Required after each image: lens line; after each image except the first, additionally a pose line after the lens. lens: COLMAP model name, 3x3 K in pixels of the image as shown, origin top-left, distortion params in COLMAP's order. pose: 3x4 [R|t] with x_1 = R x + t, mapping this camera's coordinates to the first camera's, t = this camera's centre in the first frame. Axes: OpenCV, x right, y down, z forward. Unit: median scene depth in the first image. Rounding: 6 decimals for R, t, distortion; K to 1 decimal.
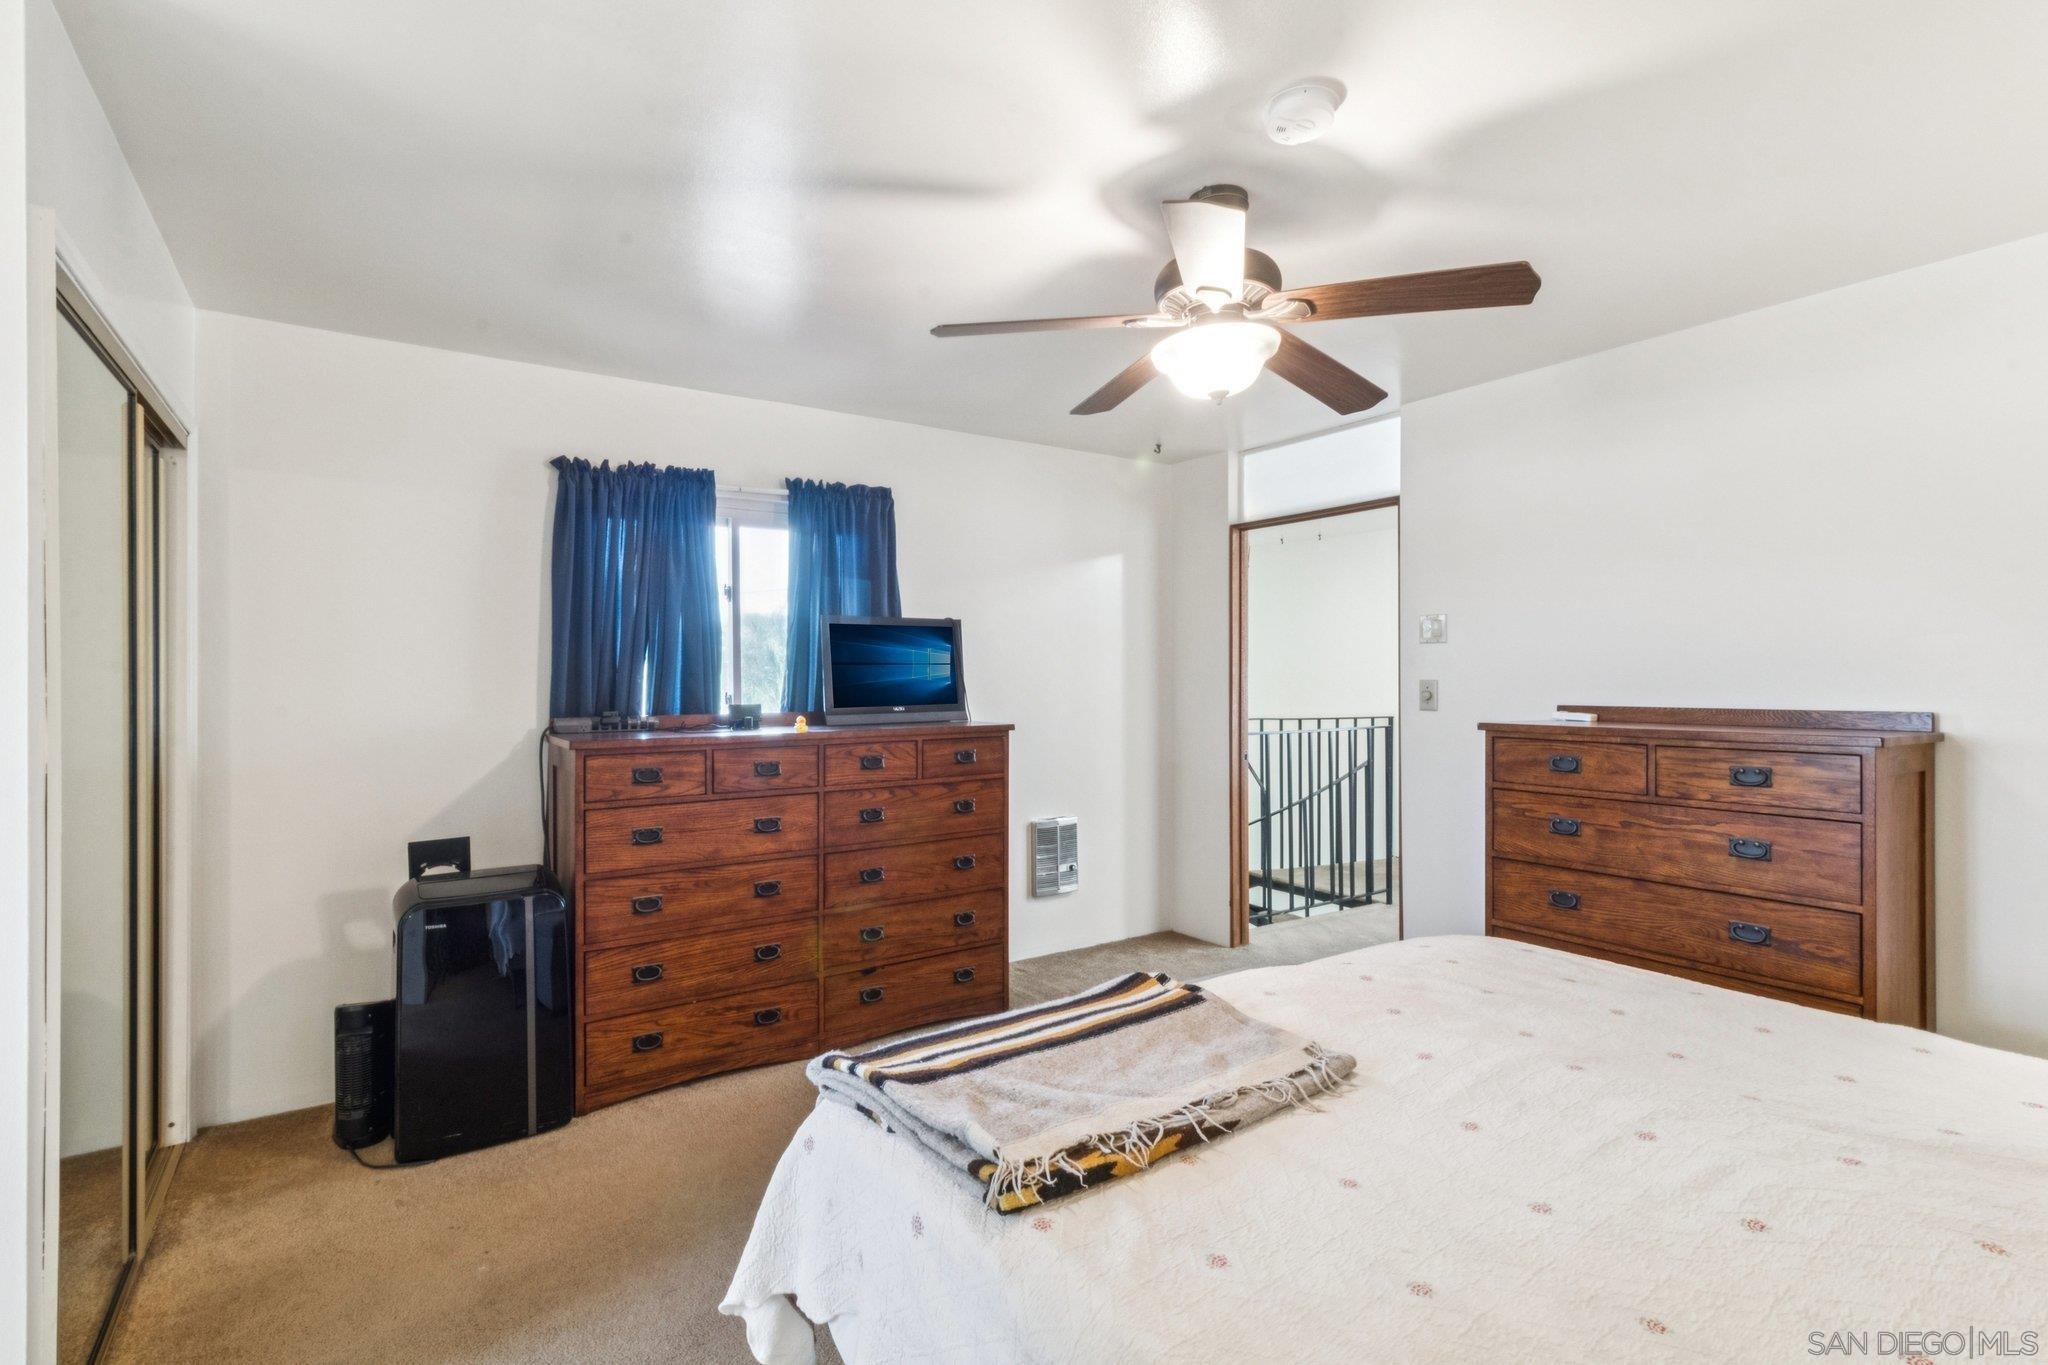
lens RADIAL K [[943.2, 0, 1015.7], [0, 943.2, 660.6], [0, 0, 1]] dist [0.002485, -0.000235]
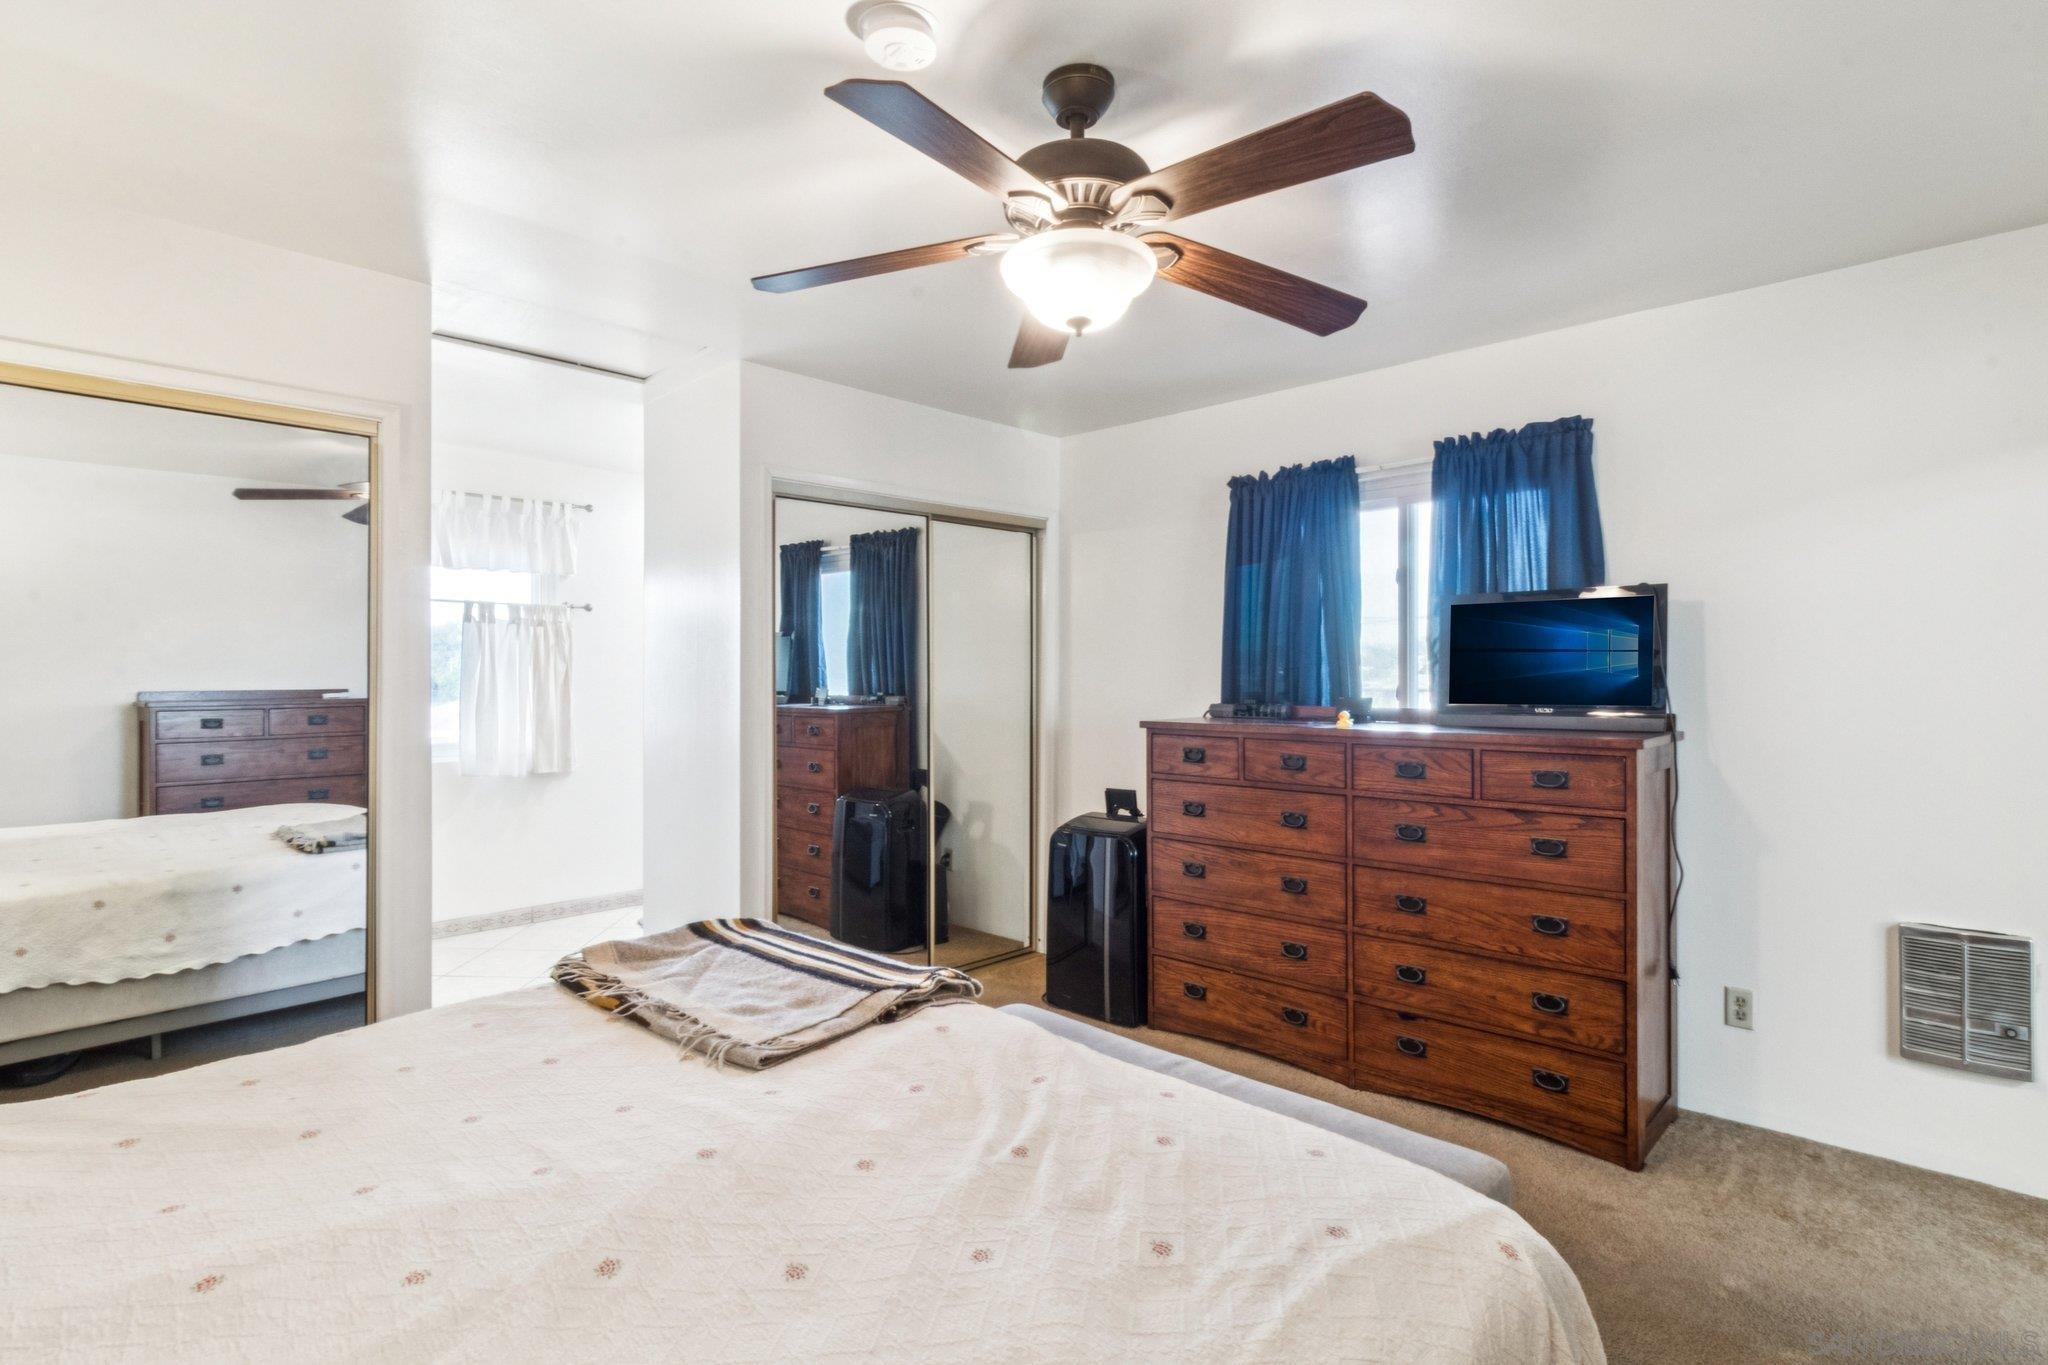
lens RADIAL K [[1008.6, 0, 1027.4], [0, 1008.6, 653.9], [0, 0, 1]] dist [-0.001135, -0.000660]
pose [[0.228396, -0.012607, -0.973487, 0.671157], [0.016788, 0.999818, -0.009009, 0.006944], [0.973424, -0.014285, 0.228566, 0.480930]]
